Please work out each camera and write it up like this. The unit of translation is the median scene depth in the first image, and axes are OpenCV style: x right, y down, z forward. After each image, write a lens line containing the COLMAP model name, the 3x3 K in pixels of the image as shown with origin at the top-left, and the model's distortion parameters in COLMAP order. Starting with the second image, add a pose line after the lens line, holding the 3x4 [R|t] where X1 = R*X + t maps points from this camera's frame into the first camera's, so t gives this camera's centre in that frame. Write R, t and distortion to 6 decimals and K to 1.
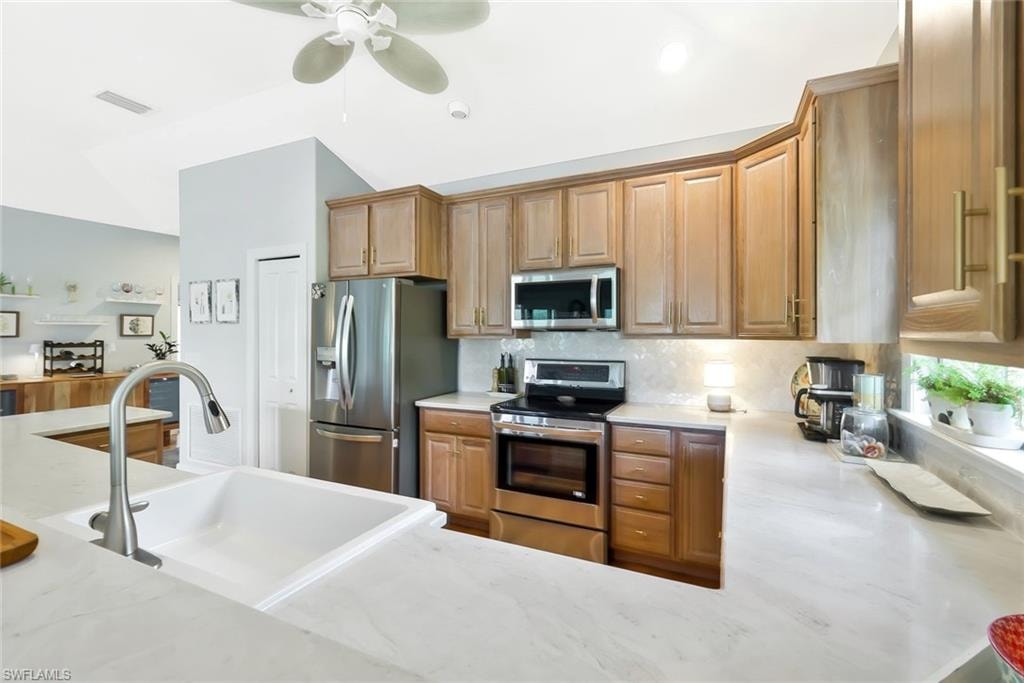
lens RADIAL K [[439.2, 0, 509.3], [0, 439.2, 329.2], [0, 0, 1]] dist [-0.002973, 0.000603]
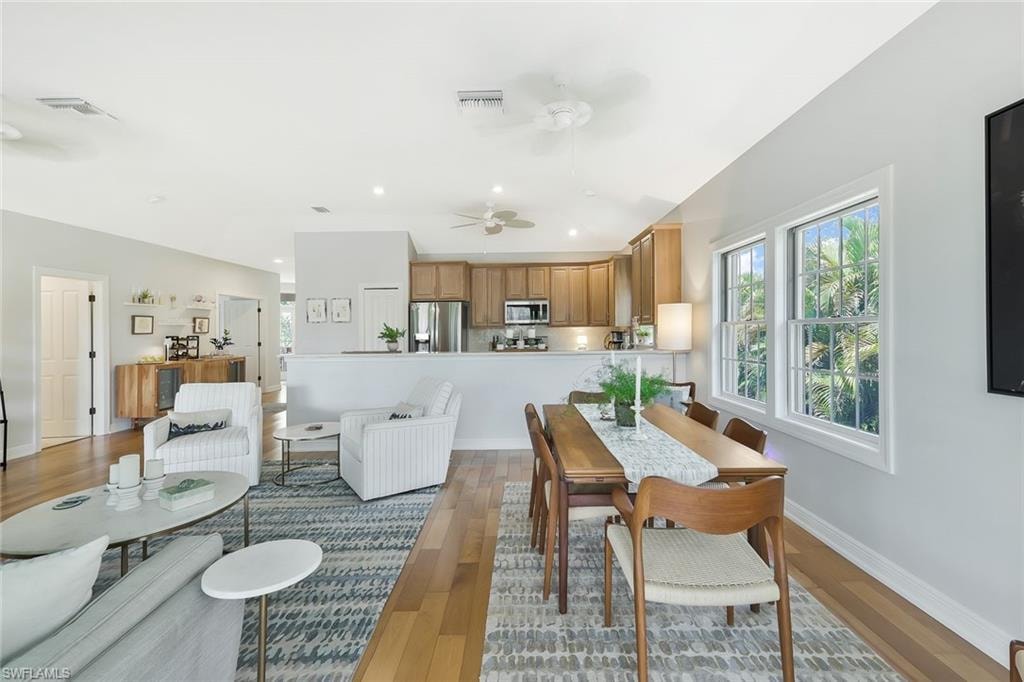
lens RADIAL K [[439.2, 0, 506.8], [0, 439.2, 327.5], [0, 0, 1]] dist [-0.002973, 0.000603]
pose [[0.907247, -0.012063, 0.420425, -0.797061], [0.013561, 0.999908, -0.000575, 0.016587], [-0.420379, 0.006223, 0.907327, -0.935286]]
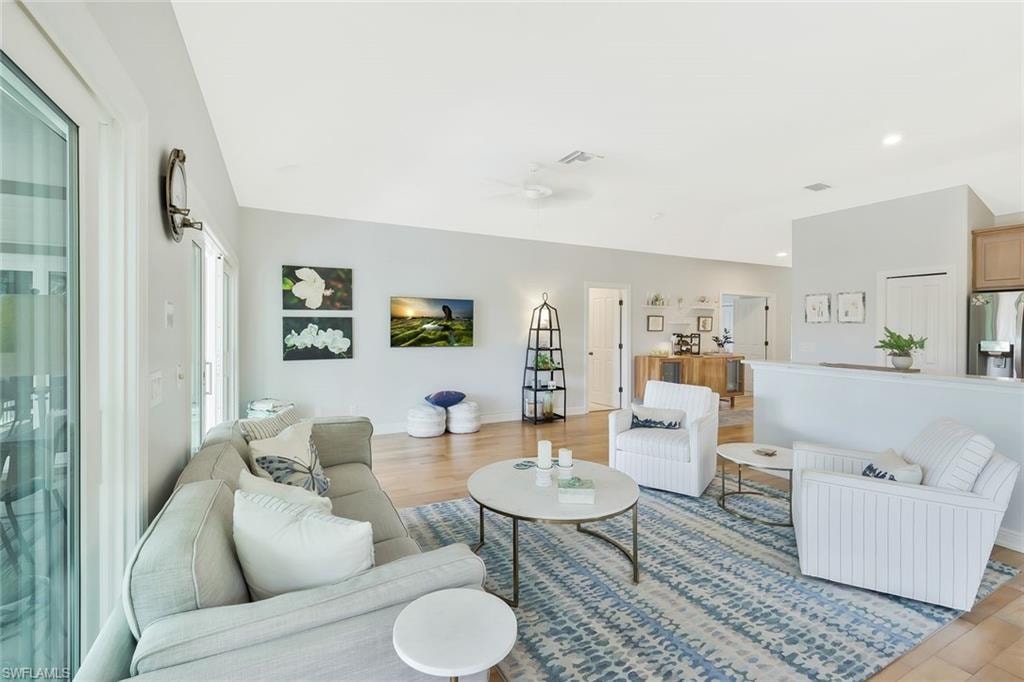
lens RADIAL K [[439.2, 0, 519.0], [0, 439.2, 322.2], [0, 0, 1]] dist [-0.002973, 0.000603]
pose [[0.797975, 0.001000, -0.602690, -0.654006], [-0.007042, 0.999946, -0.007664, 0.001752], [0.602650, 0.010360, 0.797939, -0.794953]]
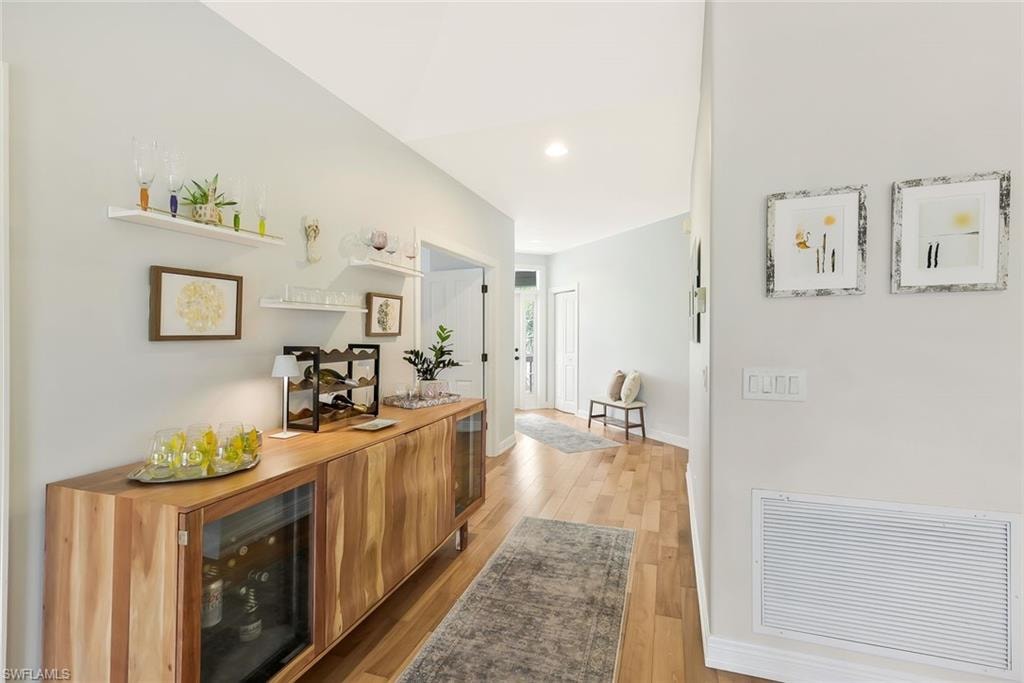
lens RADIAL K [[439.2, 0, 509.7], [0, 439.2, 332.5], [0, 0, 1]] dist [-0.002973, 0.000603]
pose [[0.994342, -0.012036, 0.105545, -1.082445], [0.011683, 0.999924, 0.003962, 0.016099], [-0.105584, -0.002707, 0.994407, 0.669305]]
